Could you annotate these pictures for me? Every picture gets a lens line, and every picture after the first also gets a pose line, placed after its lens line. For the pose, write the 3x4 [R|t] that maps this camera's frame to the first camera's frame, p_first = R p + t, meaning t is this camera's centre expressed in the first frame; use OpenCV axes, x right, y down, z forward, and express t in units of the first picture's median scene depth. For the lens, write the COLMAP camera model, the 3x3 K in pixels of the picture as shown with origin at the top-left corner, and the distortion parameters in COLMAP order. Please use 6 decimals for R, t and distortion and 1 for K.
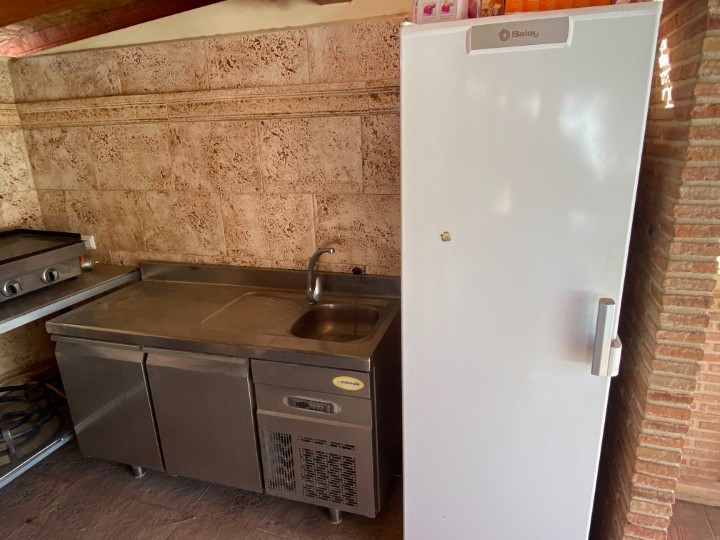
lens RADIAL K [[461.9, 0, 362.1], [0, 461.9, 266.8], [0, 0, 1]] dist [0.048593, -0.053508]
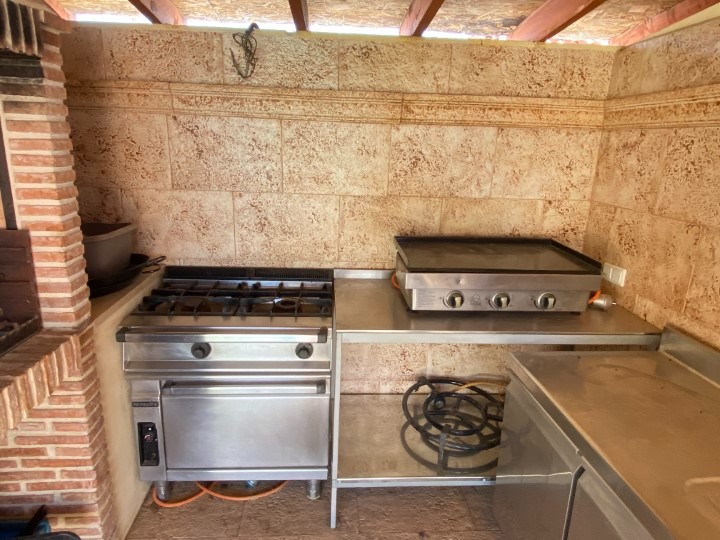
lens RADIAL K [[461.9, 0, 363.9], [0, 461.9, 267.6], [0, 0, 1]] dist [0.048593, -0.053508]
pose [[0.377263, 0.285284, -0.881071, -0.064938], [-0.314506, 0.934298, 0.167851, -0.066269], [0.871068, 0.213778, 0.442199, 0.294859]]
